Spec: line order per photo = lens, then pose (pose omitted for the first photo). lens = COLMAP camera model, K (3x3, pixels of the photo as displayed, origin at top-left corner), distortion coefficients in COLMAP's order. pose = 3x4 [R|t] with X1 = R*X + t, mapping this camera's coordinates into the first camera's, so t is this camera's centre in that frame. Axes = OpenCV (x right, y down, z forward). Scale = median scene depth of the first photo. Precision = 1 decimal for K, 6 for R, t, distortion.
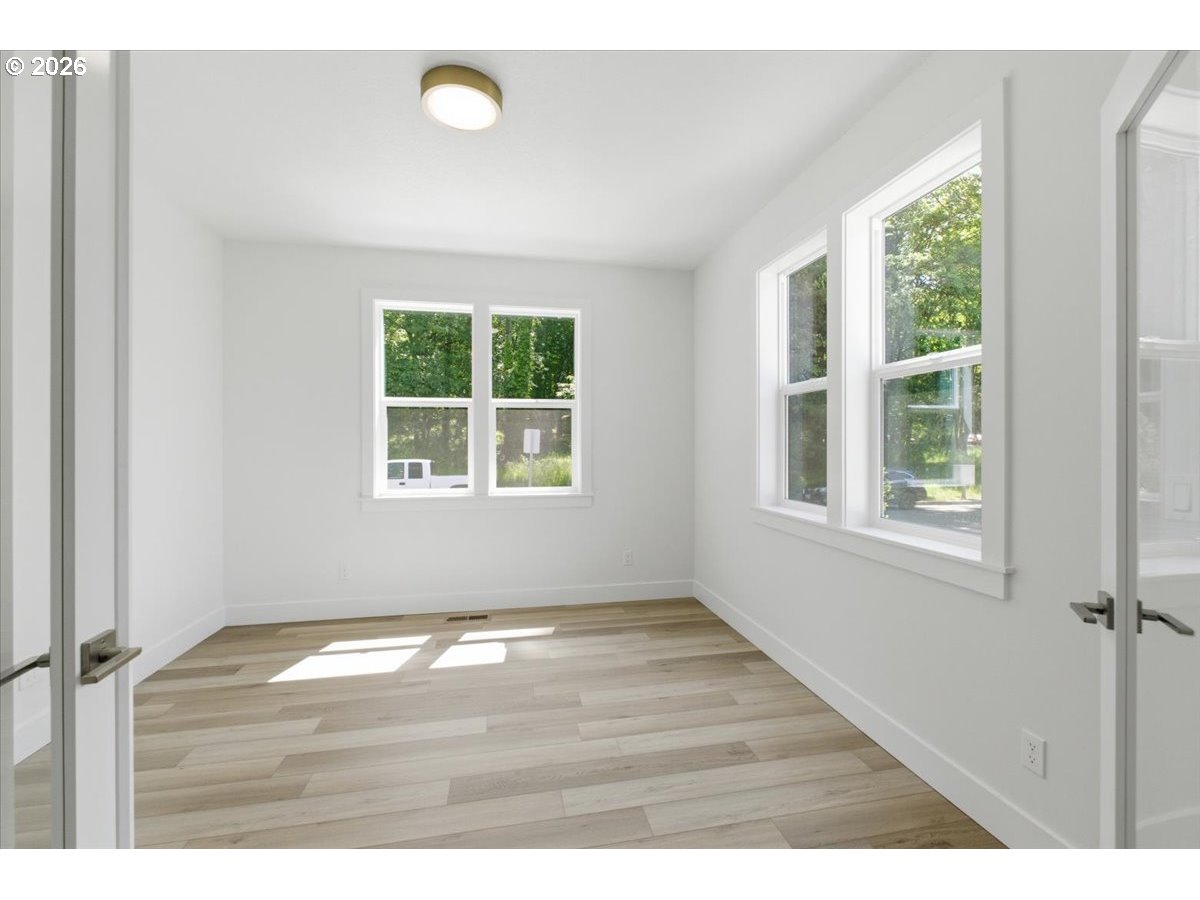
lens RADIAL K [[526.3, 0, 609.1], [0, 526.3, 448.5], [0, 0, 1]] dist [-0.002408, -0.000407]
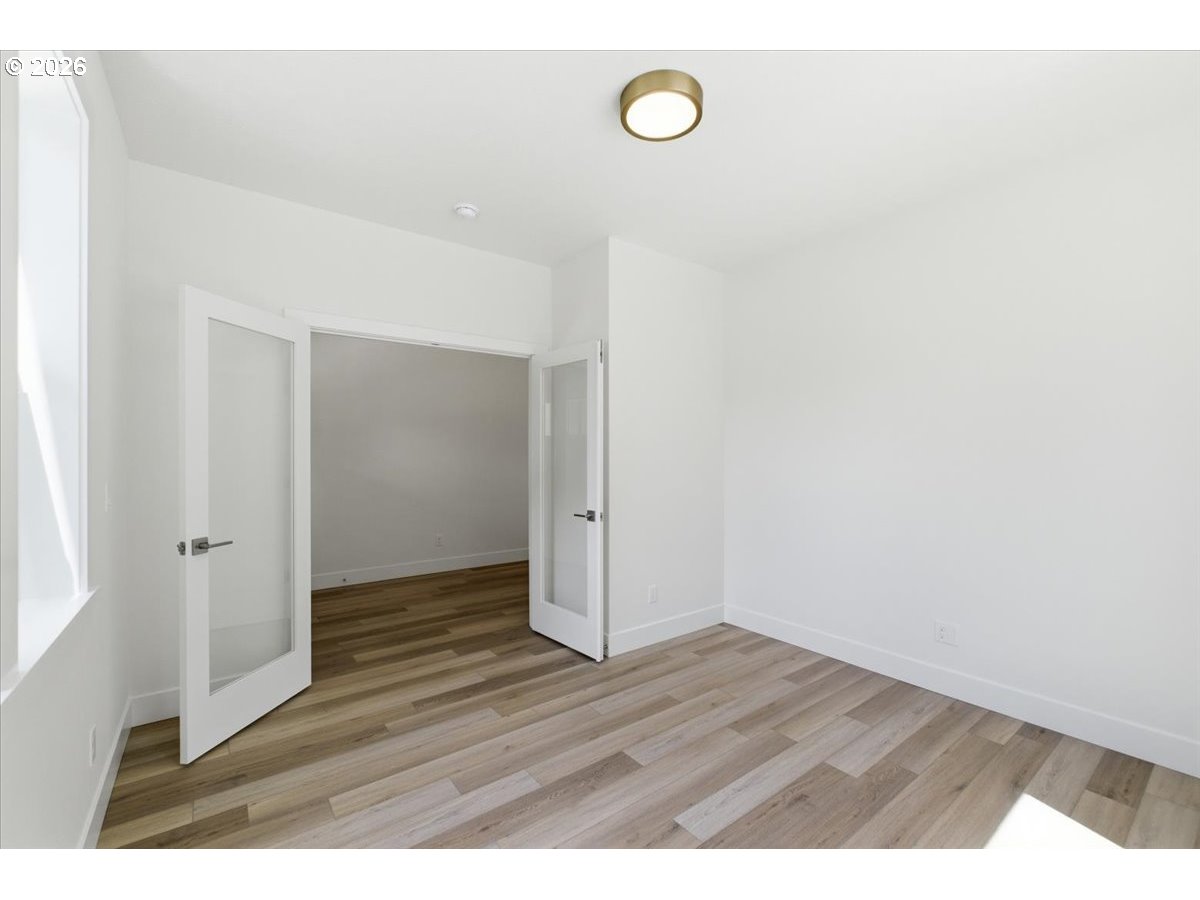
lens RADIAL K [[546.7, 0, 601.9], [0, 546.7, 459.8], [0, 0, 1]] dist [-0.004089, -0.001551]
pose [[-0.917883, -0.000172, -0.396851, 0.197790], [0.001056, 0.999995, -0.002874, -0.005066], [0.396850, -0.003057, -0.917879, 1.736557]]
